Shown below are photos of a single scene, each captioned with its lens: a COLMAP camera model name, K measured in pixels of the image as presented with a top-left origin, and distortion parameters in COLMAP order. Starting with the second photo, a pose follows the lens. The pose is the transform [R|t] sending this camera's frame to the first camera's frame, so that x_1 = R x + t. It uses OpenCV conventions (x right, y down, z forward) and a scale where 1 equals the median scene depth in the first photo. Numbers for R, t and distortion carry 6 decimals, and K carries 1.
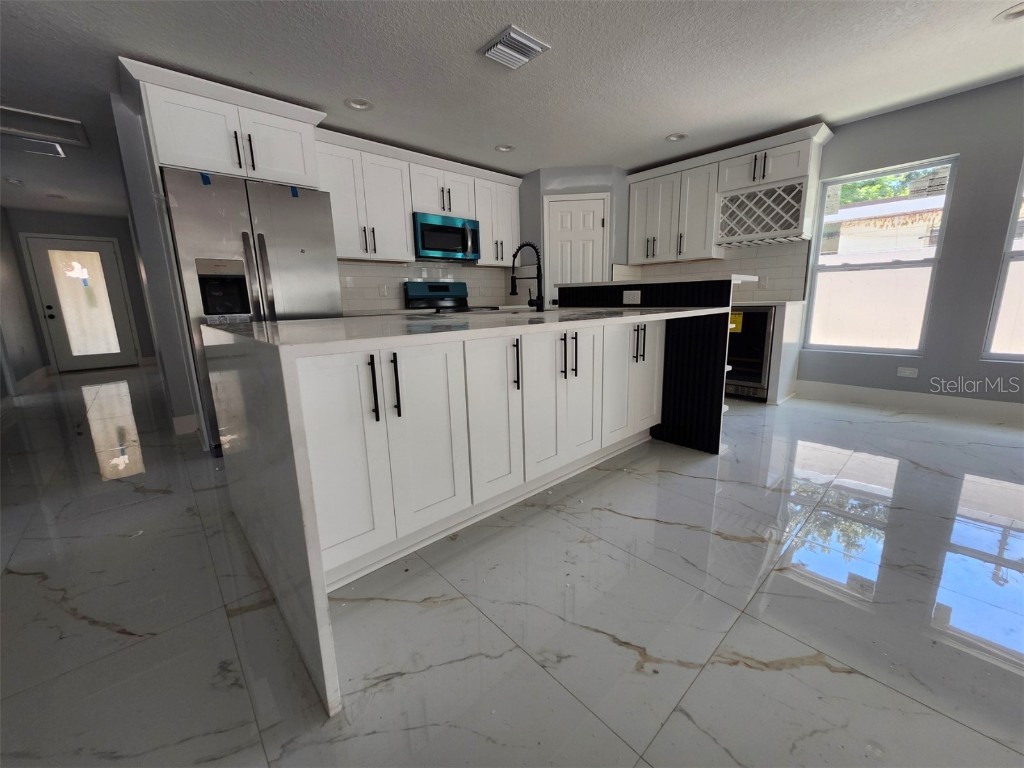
lens RADIAL K [[404.3, 0, 519.8], [0, 404.3, 378.1], [0, 0, 1]] dist [0.004103, 0.000214]
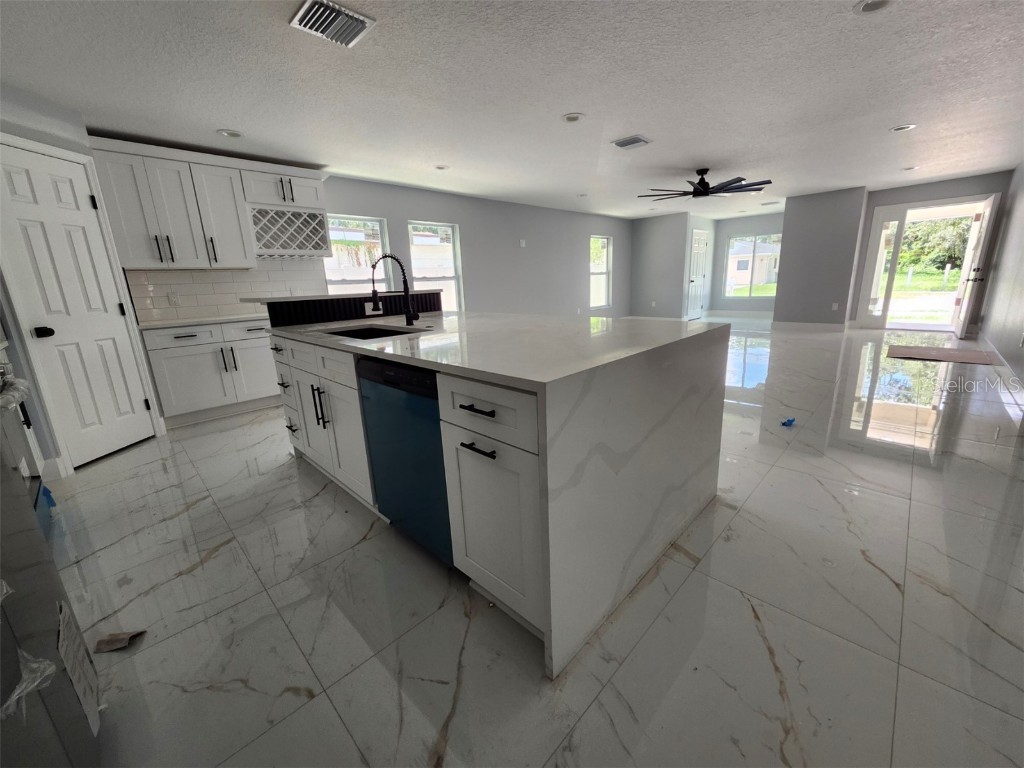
lens RADIAL K [[404.3, 0, 519.8], [0, 404.3, 378.1], [0, 0, 1]] dist [0.004103, 0.000214]
pose [[-0.068629, -0.216134, 0.973949, -0.644655], [0.233052, 0.945766, 0.226302, -0.132473], [-0.970040, 0.242512, -0.014536, 0.513404]]
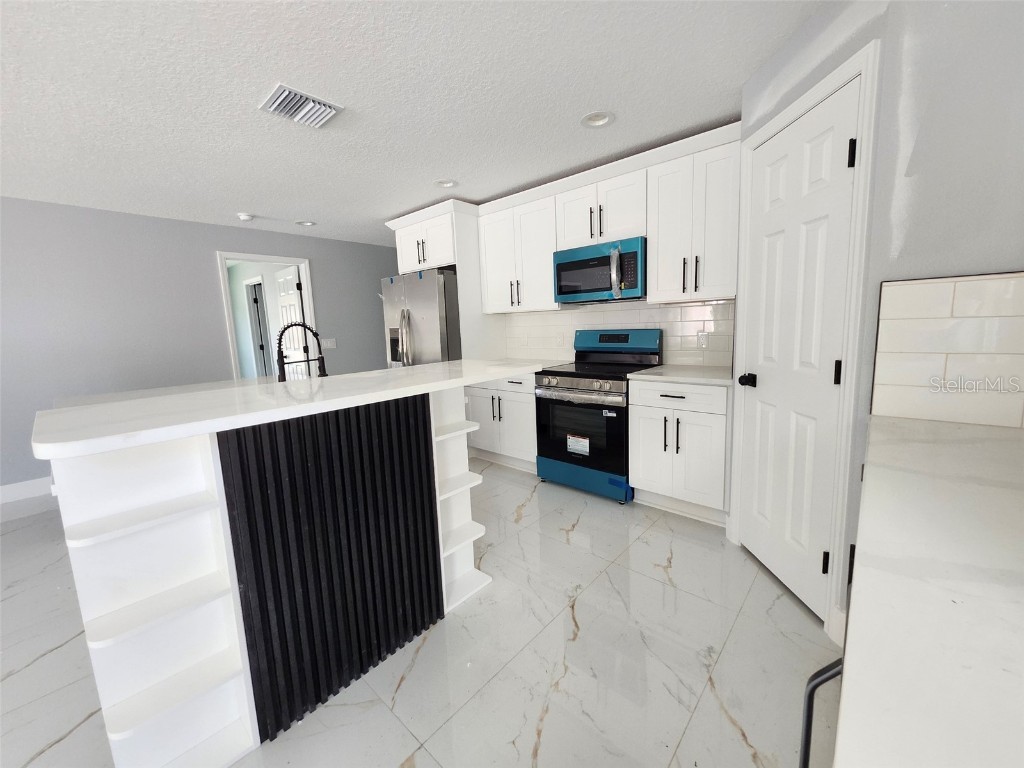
lens RADIAL K [[404.3, 0, 519.8], [0, 404.3, 378.1], [0, 0, 1]] dist [0.004103, 0.000214]
pose [[0.095956, 0.152927, -0.983568, 0.625587], [-0.156137, 0.978208, 0.136862, -0.267545], [0.983063, 0.140439, 0.117742, 0.900409]]
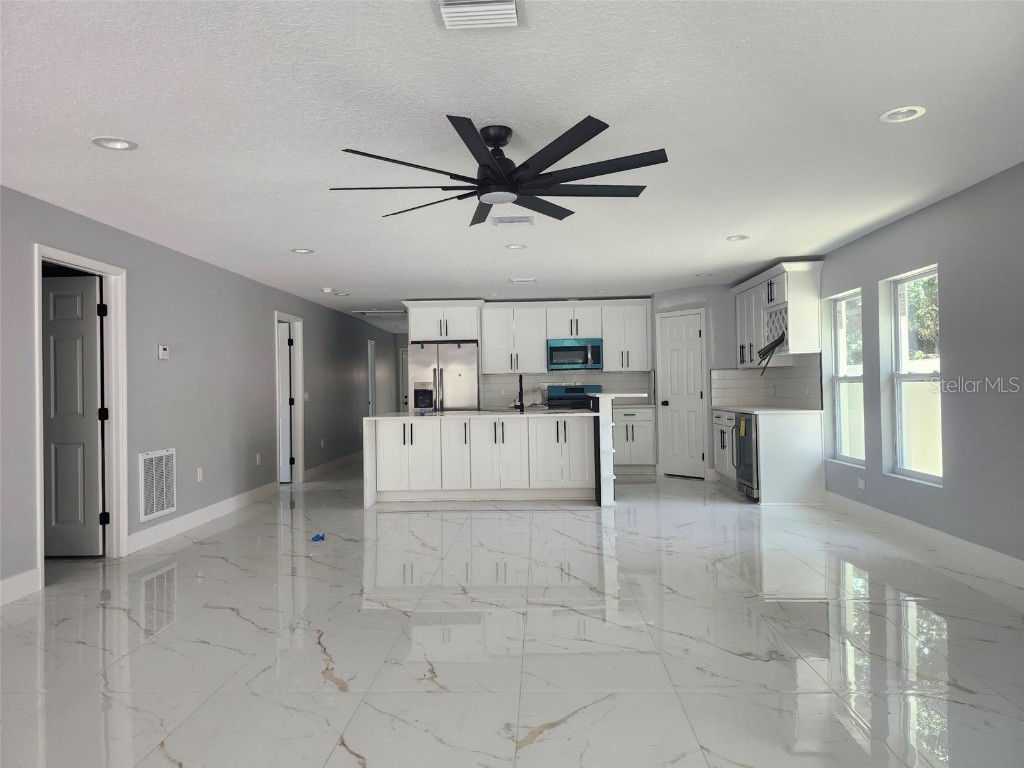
lens RADIAL K [[734.5, 0, 512.0], [0, 734.5, 384.0], [0, 0, 1]] dist [0.205457, 0.000495]
pose [[0.697672, 0.007618, -0.716377, 1.592310], [-0.136009, 0.983167, -0.122003, 0.084557], [0.703388, 0.182552, 0.686964, -0.895076]]
